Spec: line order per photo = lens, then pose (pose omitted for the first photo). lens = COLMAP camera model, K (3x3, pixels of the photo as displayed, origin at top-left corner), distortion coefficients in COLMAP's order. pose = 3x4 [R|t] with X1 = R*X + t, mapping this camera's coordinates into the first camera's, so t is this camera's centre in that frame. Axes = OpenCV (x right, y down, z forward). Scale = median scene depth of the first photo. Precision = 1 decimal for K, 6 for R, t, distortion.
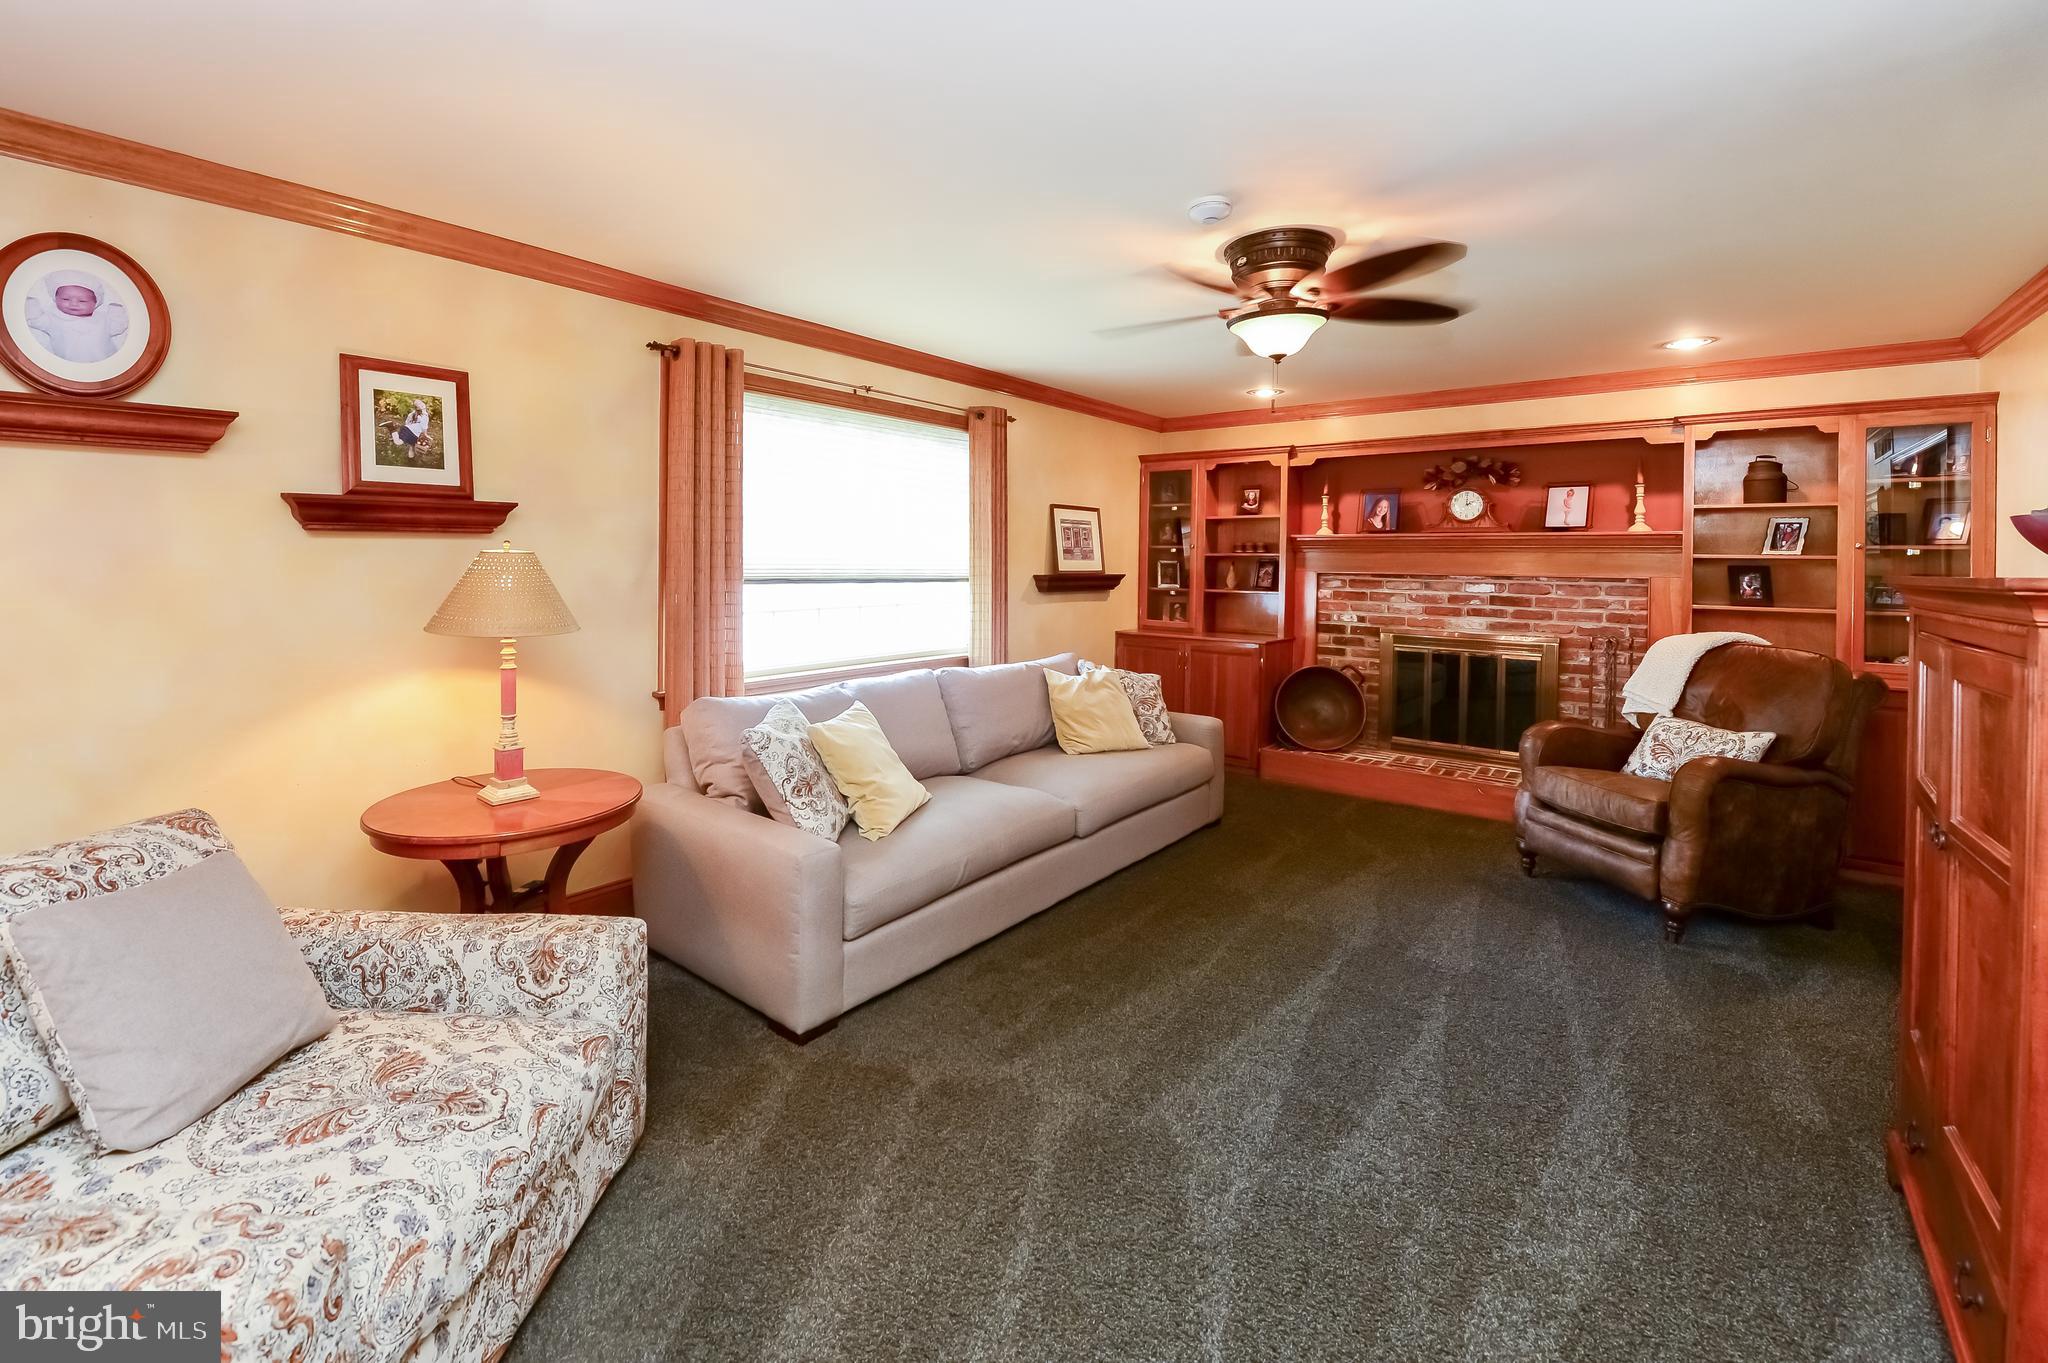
lens RADIAL K [[881.5, 0, 992.5], [0, 881.5, 568.8], [0, 0, 1]] dist [-0.021665, -0.000197]
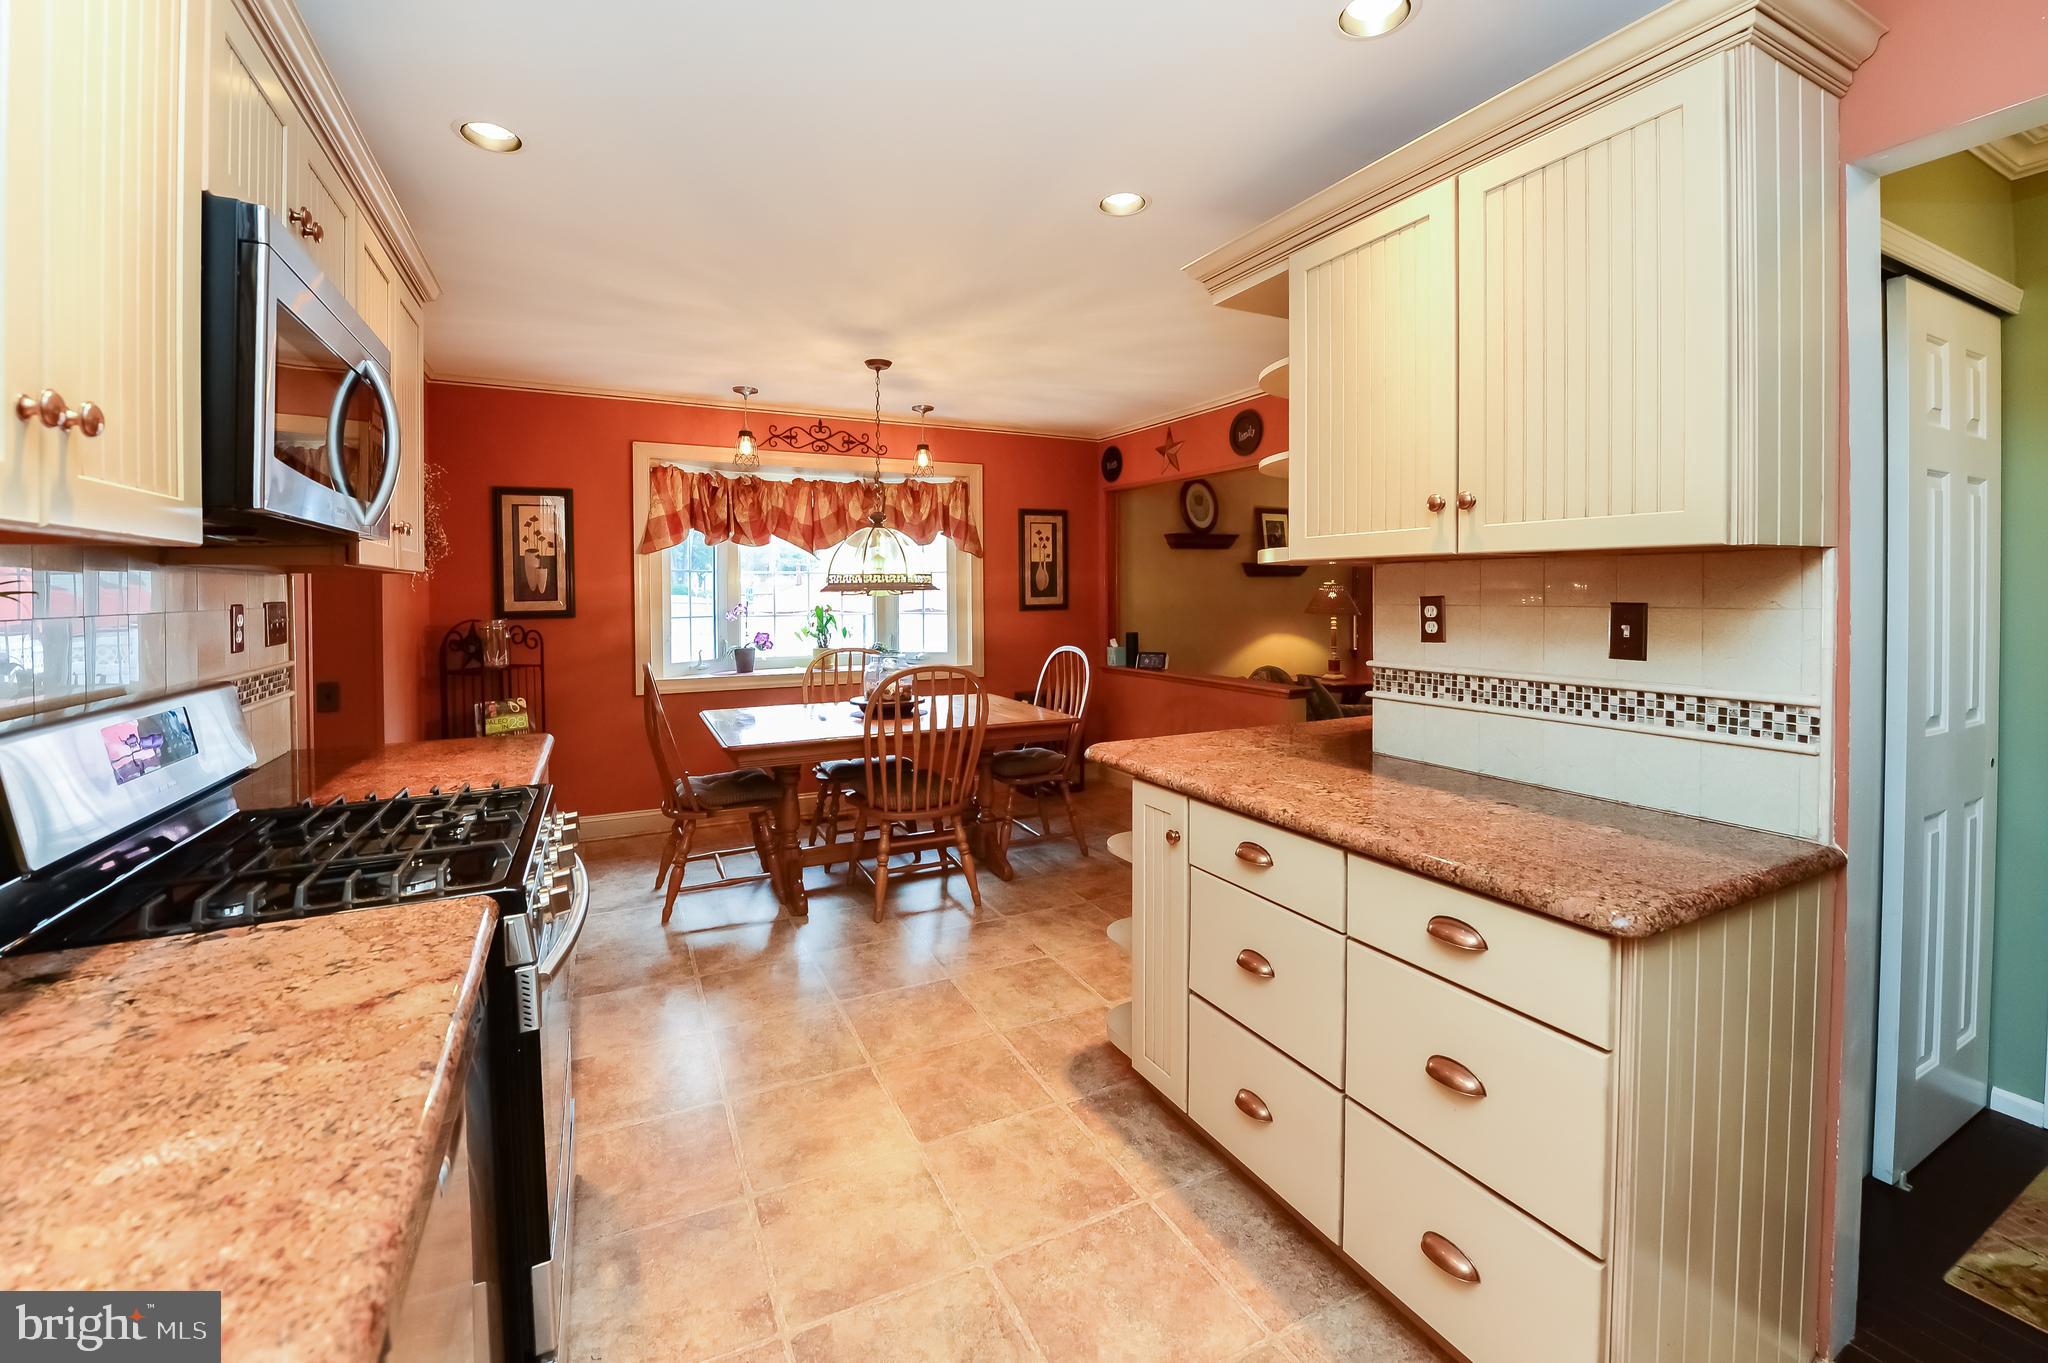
lens RADIAL K [[859.8, 0, 997.5], [0, 859.8, 597.6], [0, 0, 1]] dist [-0.002122, -0.000127]
pose [[0.904887, -0.010687, -0.425517, -0.198374], [0.008090, 0.999936, -0.007910, 0.017298], [0.425574, 0.003715, 0.904916, -0.877935]]
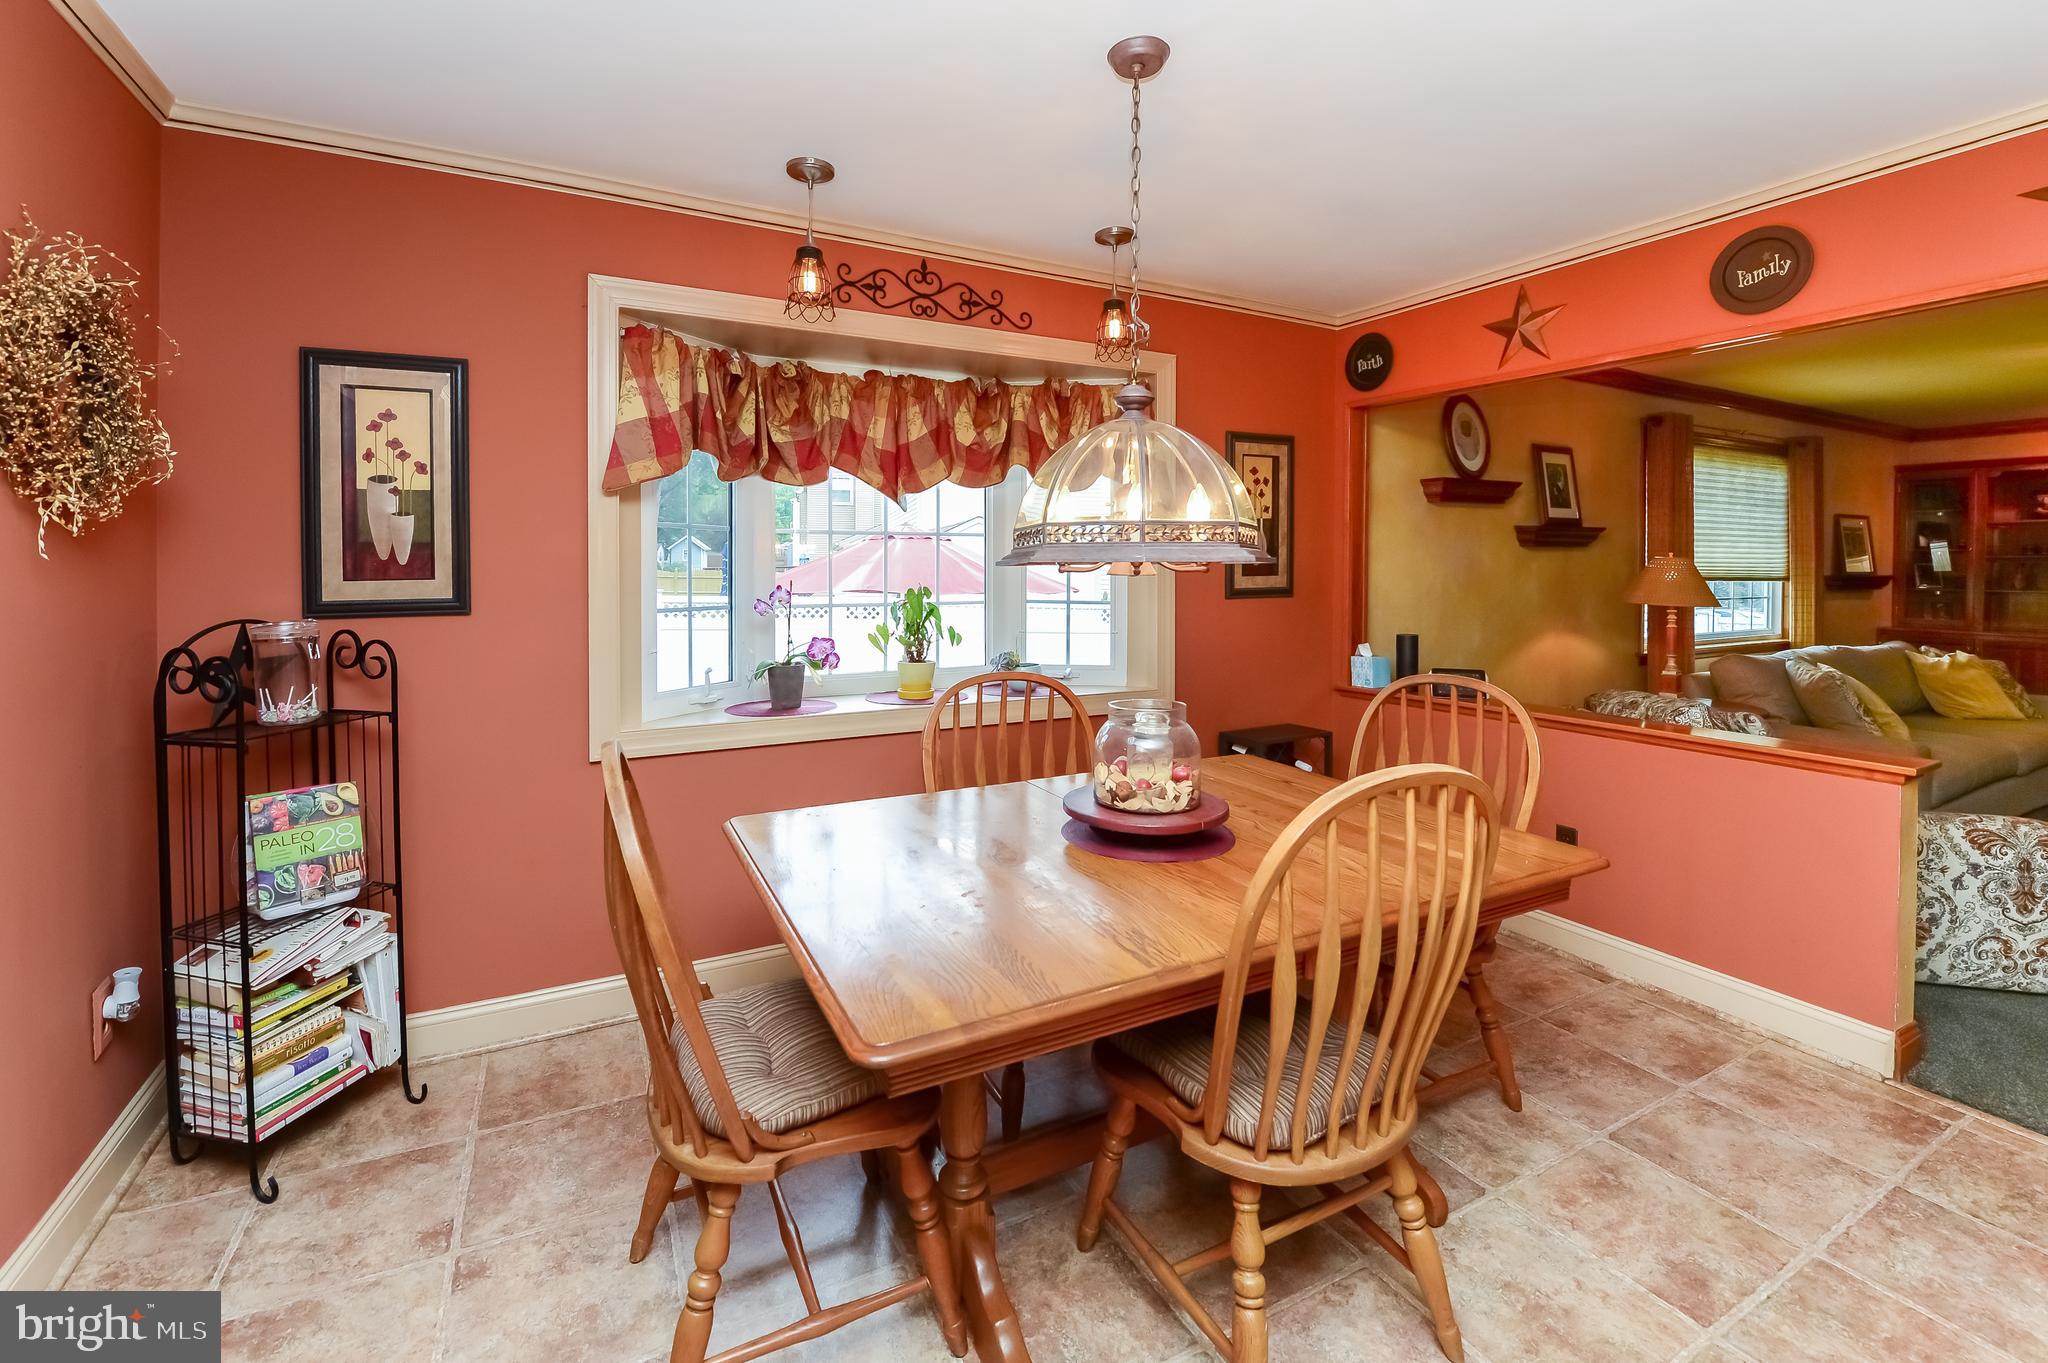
lens RADIAL K [[881.5, 0, 992.5], [0, 881.5, 568.8], [0, 0, 1]] dist [-0.021665, -0.000197]
pose [[0.916914, -0.009332, -0.398975, -0.566552], [0.003872, 0.999888, -0.014489, 0.011446], [0.399065, 0.011740, 0.916847, -0.544745]]
